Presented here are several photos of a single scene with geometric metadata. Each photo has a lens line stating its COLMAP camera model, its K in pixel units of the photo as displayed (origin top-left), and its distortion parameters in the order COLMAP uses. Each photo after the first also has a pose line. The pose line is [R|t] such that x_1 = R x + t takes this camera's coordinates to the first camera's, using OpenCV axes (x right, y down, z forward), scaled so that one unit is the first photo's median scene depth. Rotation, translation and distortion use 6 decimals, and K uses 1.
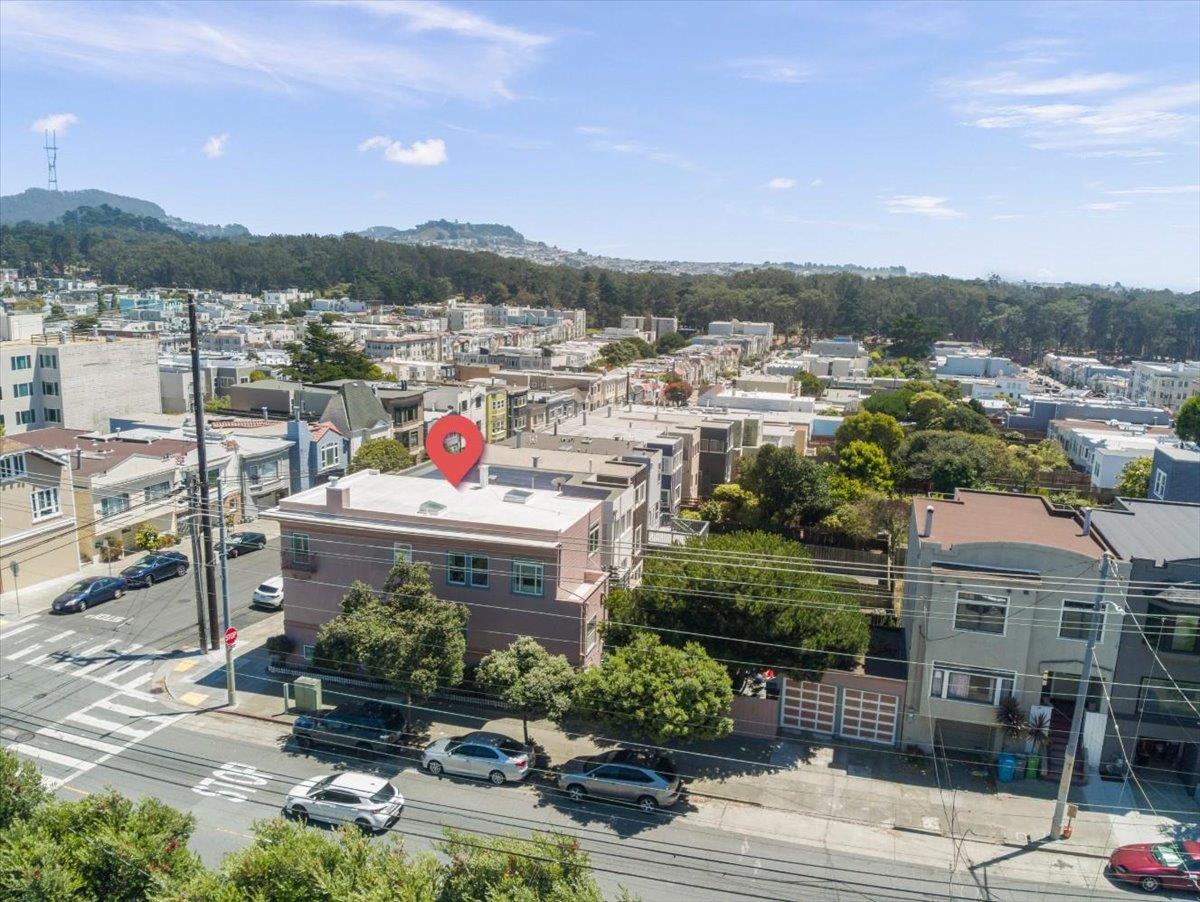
lens RADIAL K [[872.8, 0, 620.0], [0, 872.8, 455.8], [0, 0, 1]] dist [0.094615, -0.229543]
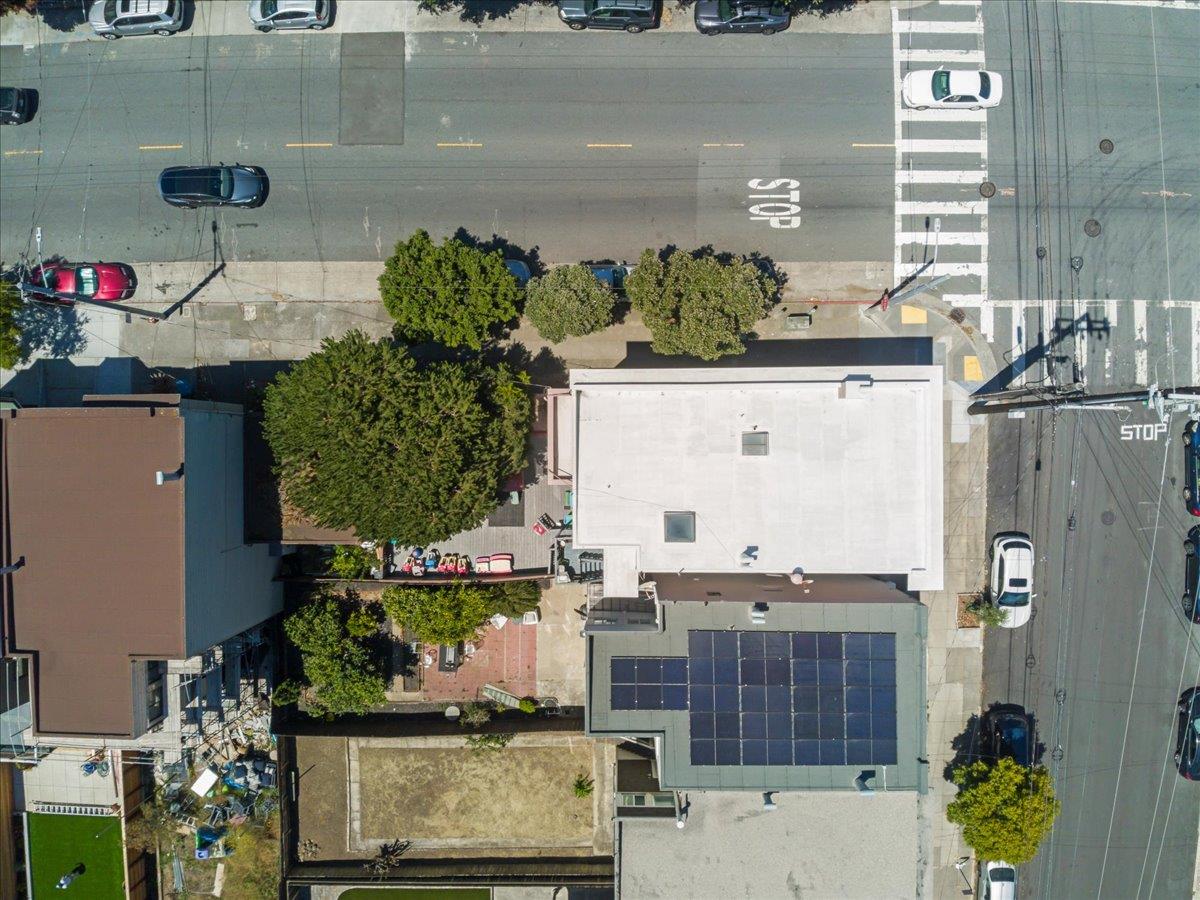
lens RADIAL K [[870.1, 0, 610.1], [0, 870.1, 450.5], [0, 0, 1]] dist [0.114175, -0.274448]
pose [[-0.958533, 0.284866, -0.008181, -0.075255], [-0.062588, -0.182418, 0.981227, -0.770101], [0.278025, 0.941050, 0.192683, 0.833657]]
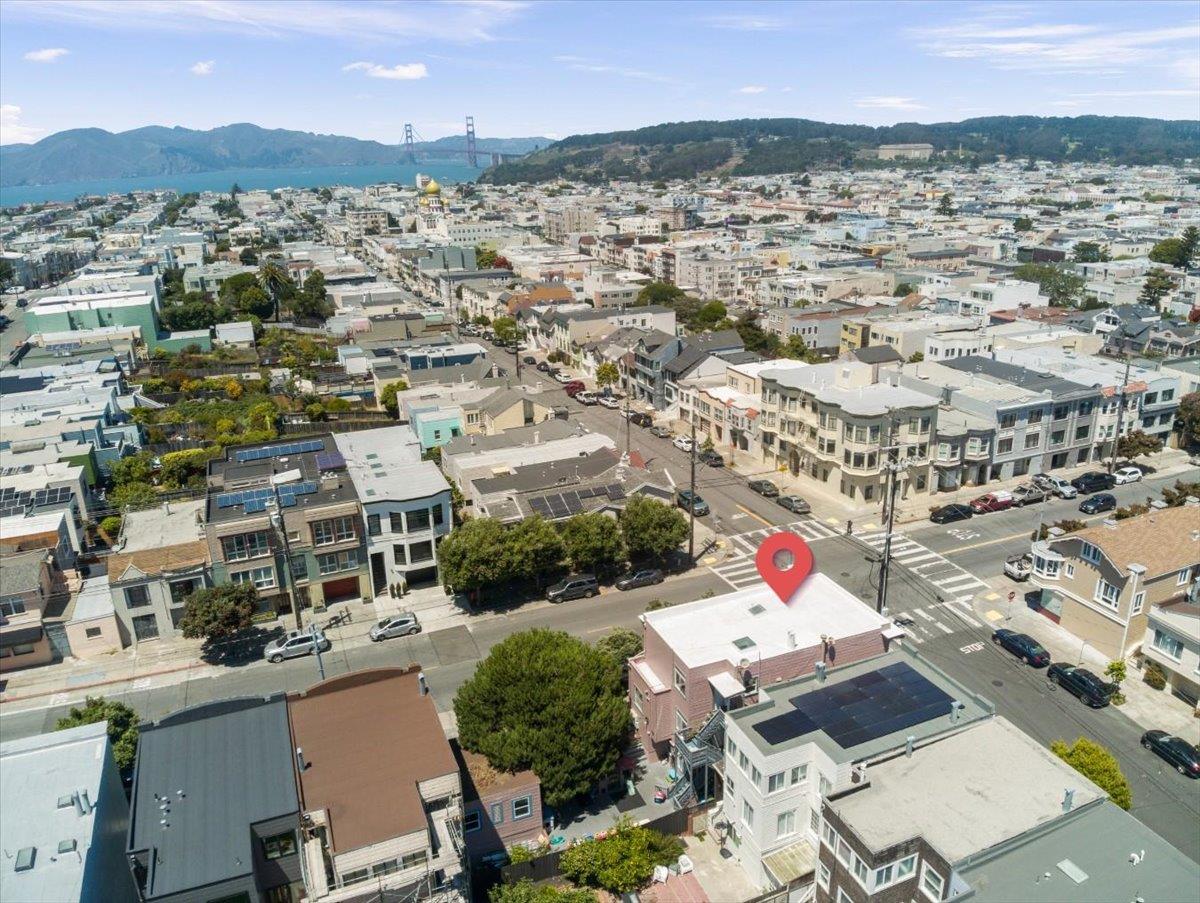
lens RADIAL K [[872.8, 0, 620.0], [0, 872.8, 456.3], [0, 0, 1]] dist [0.094615, -0.229543]
pose [[-0.777960, 0.203827, -0.594333, 0.761832], [-0.125119, 0.876717, 0.464448, -0.806793], [0.615730, 0.435684, -0.656549, 1.726551]]
